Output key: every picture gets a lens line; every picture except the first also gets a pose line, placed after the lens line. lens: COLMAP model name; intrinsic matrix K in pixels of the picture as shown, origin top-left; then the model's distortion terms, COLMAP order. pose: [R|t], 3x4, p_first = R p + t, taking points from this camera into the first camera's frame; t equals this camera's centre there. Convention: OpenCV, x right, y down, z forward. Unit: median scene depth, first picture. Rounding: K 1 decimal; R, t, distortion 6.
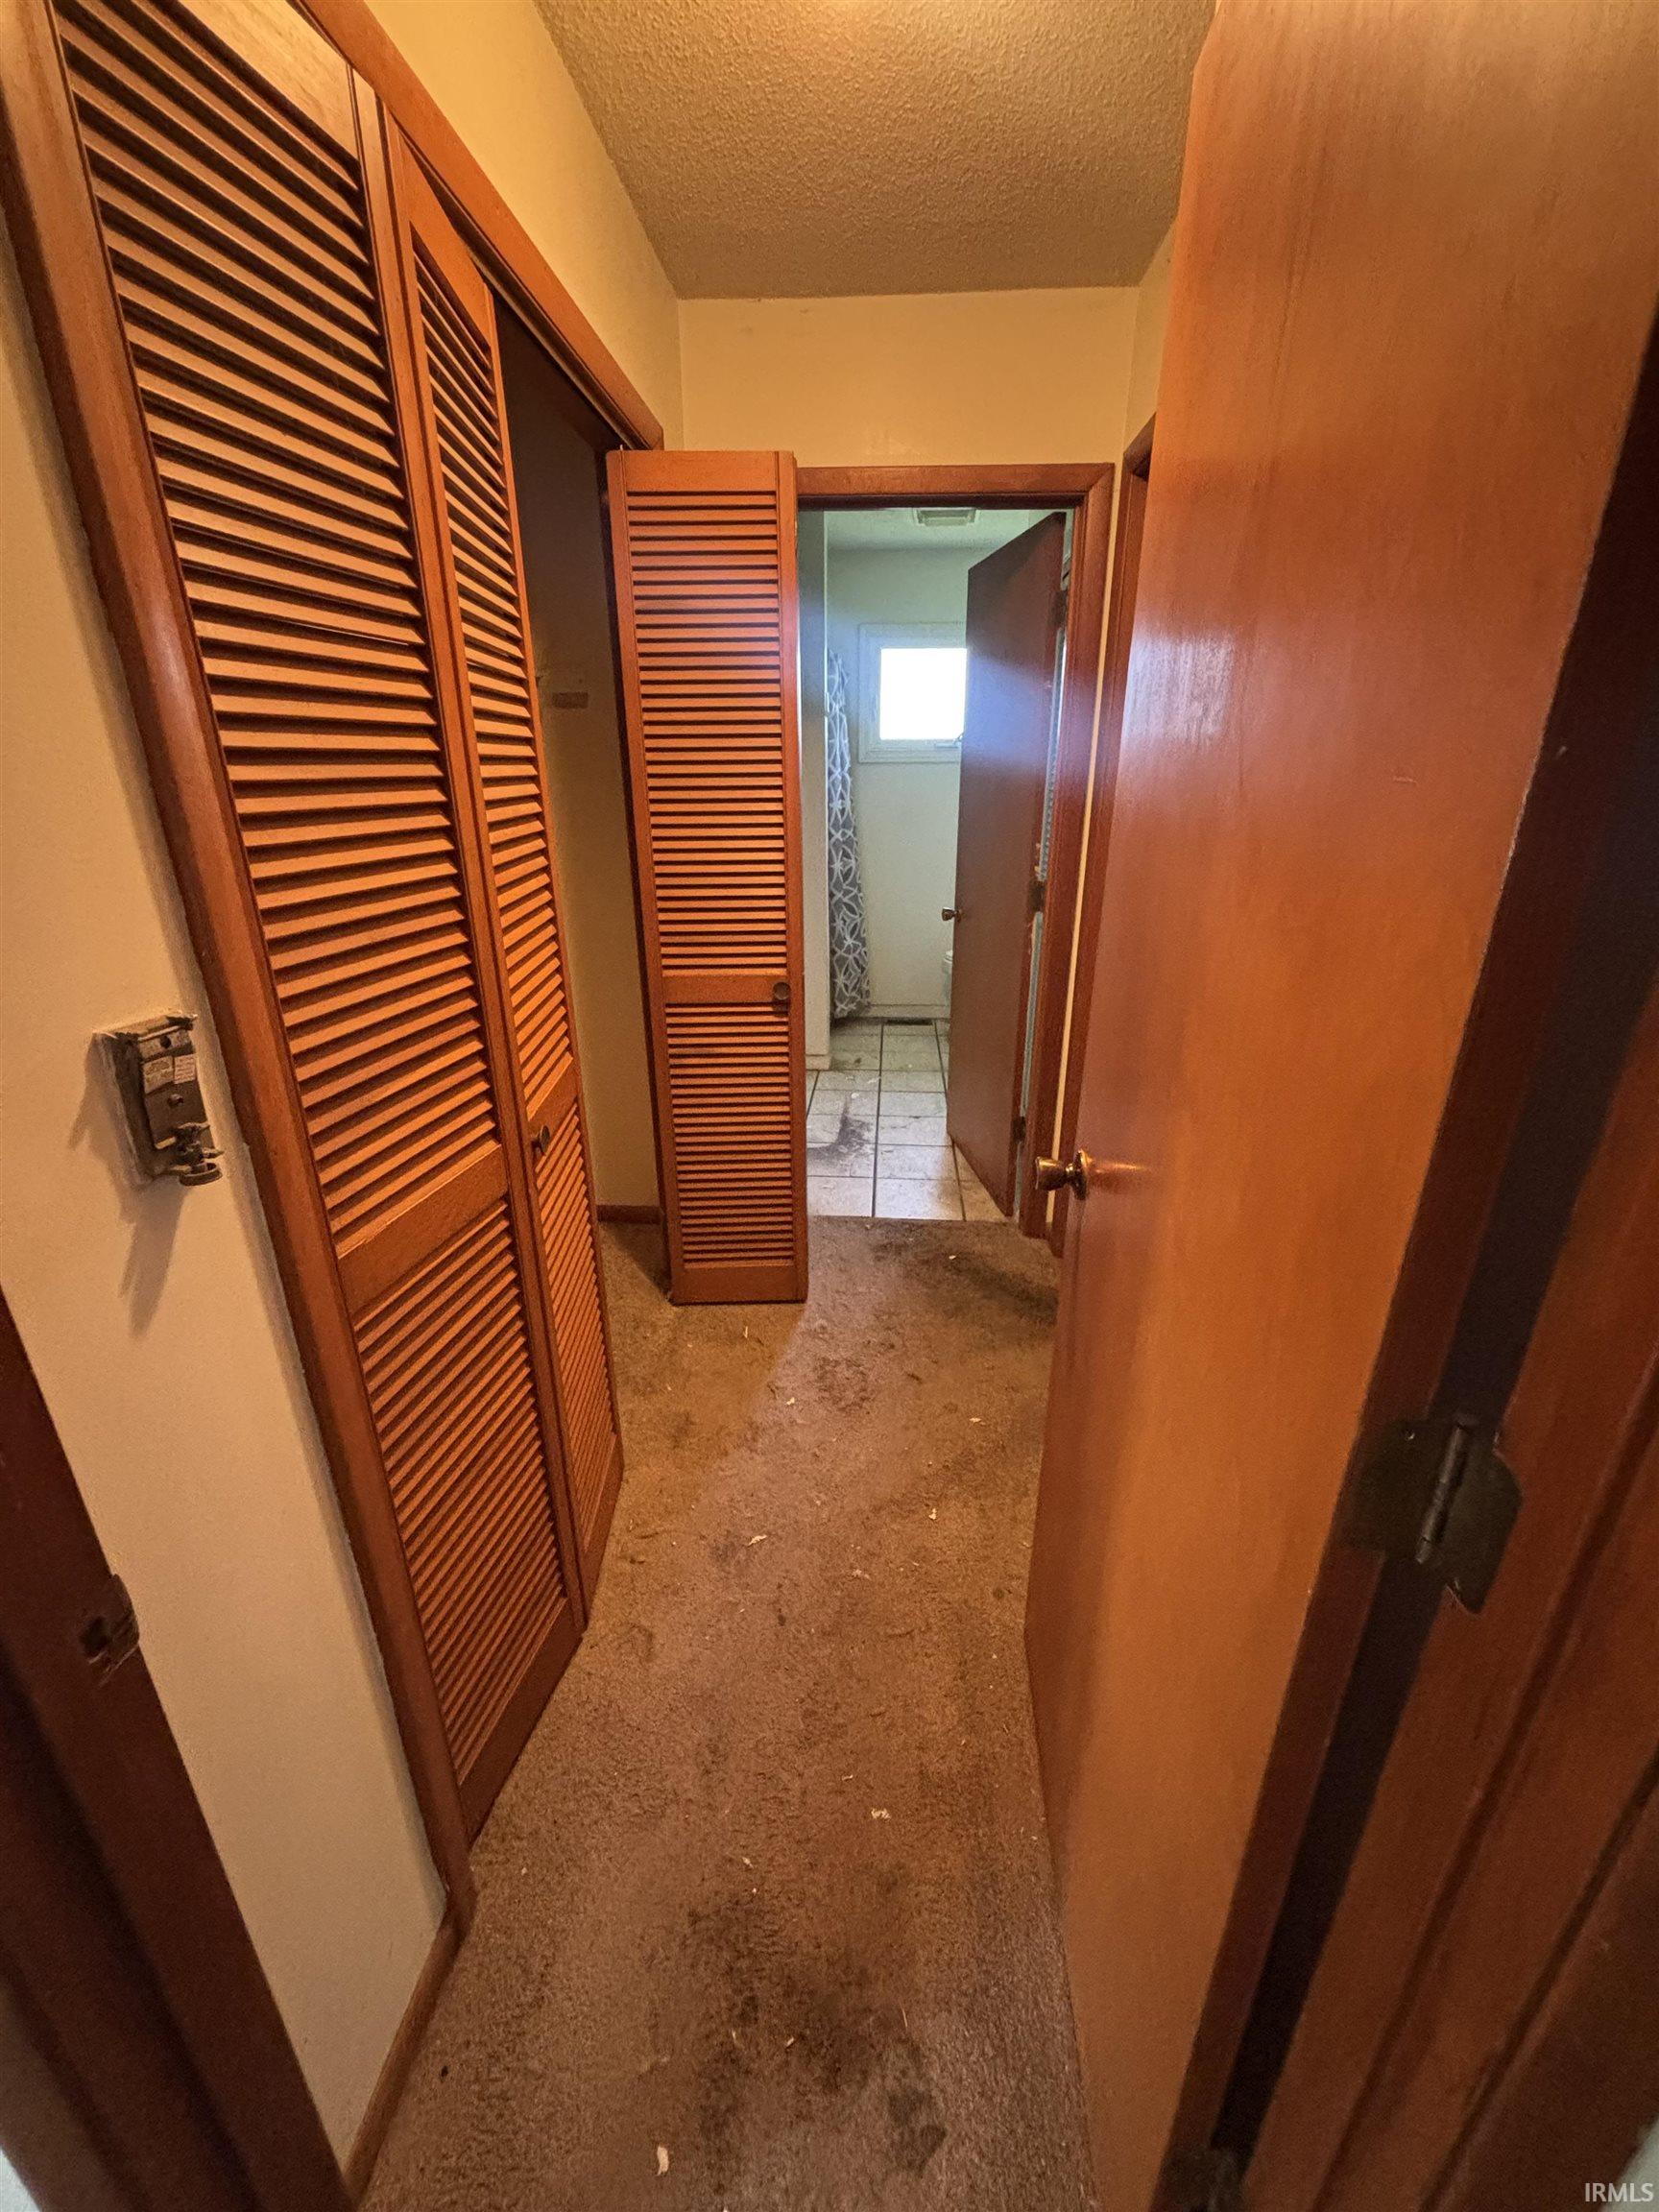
lens RADIAL K [[895.2, 0, 827.4], [0, 895.2, 1107.1], [0, 0, 1]] dist [0.002381, 0.000745]
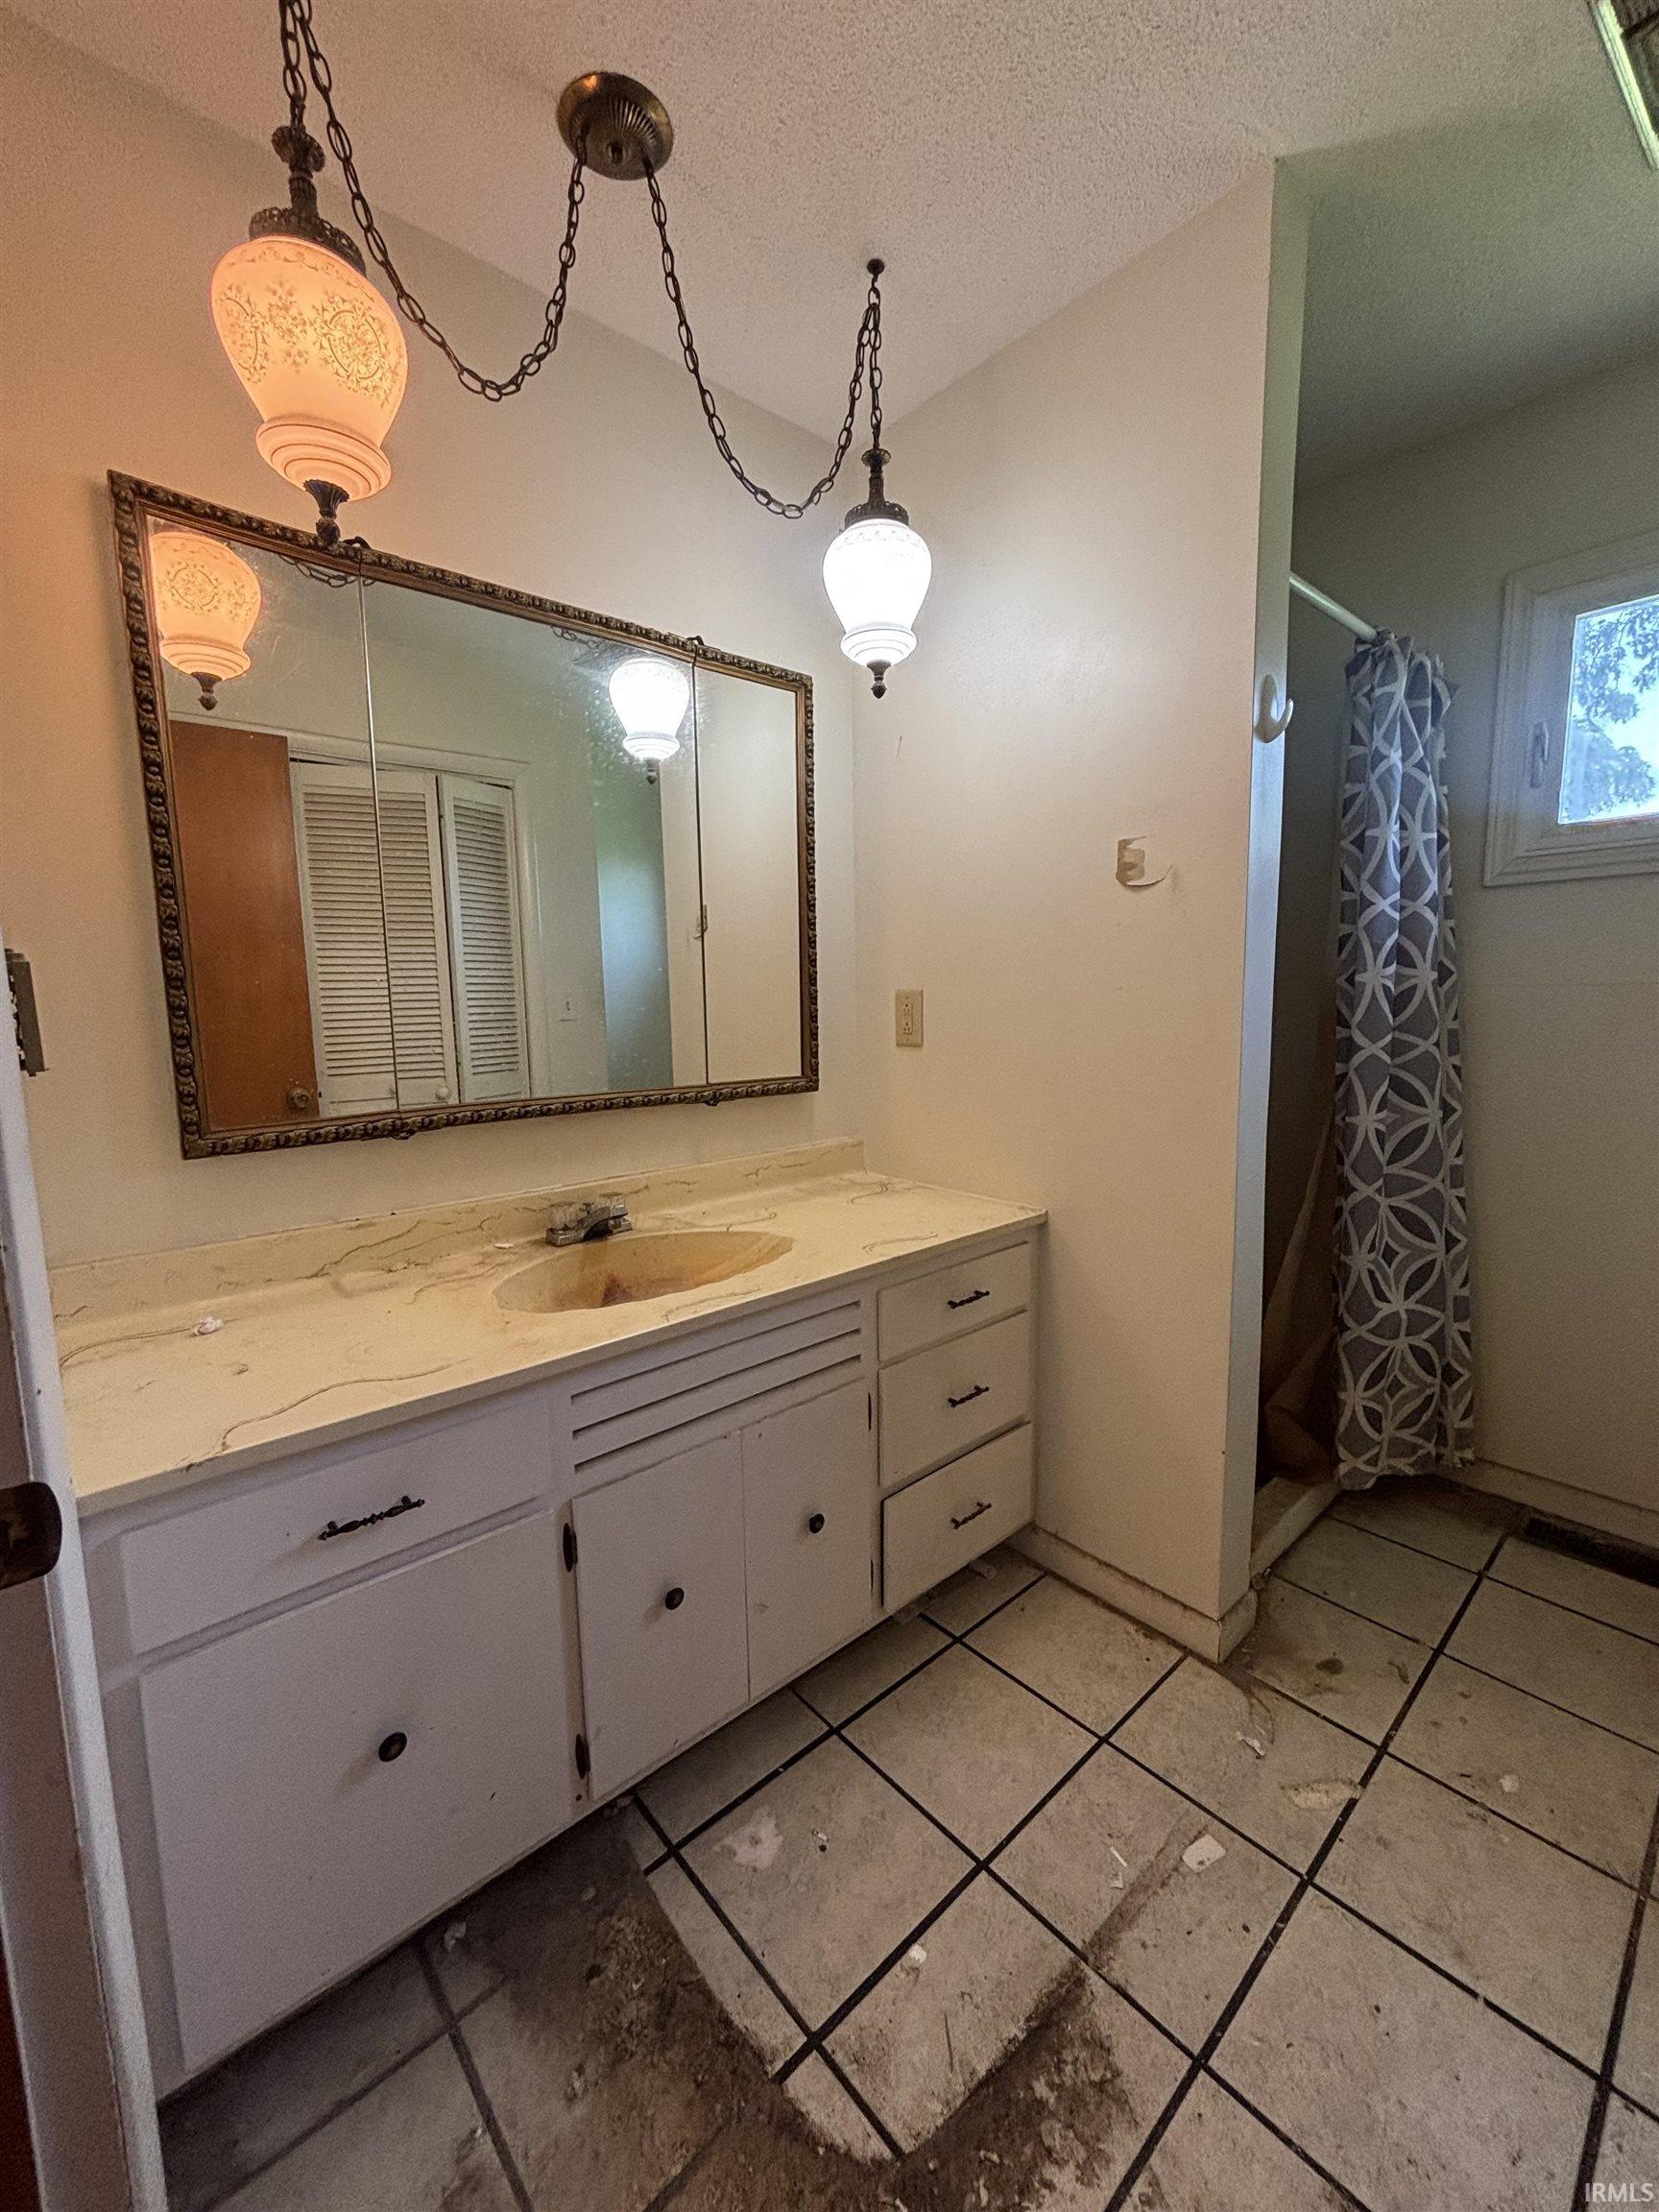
lens RADIAL K [[895.2, 0, 823.6], [0, 895.2, 1108.5], [0, 0, 1]] dist [0.002381, 0.000745]
pose [[0.722585, 0.066666, -0.688060, 0.111253], [-0.229368, 0.962074, -0.147662, -0.155275], [0.652121, 0.264518, 0.710471, 0.539247]]
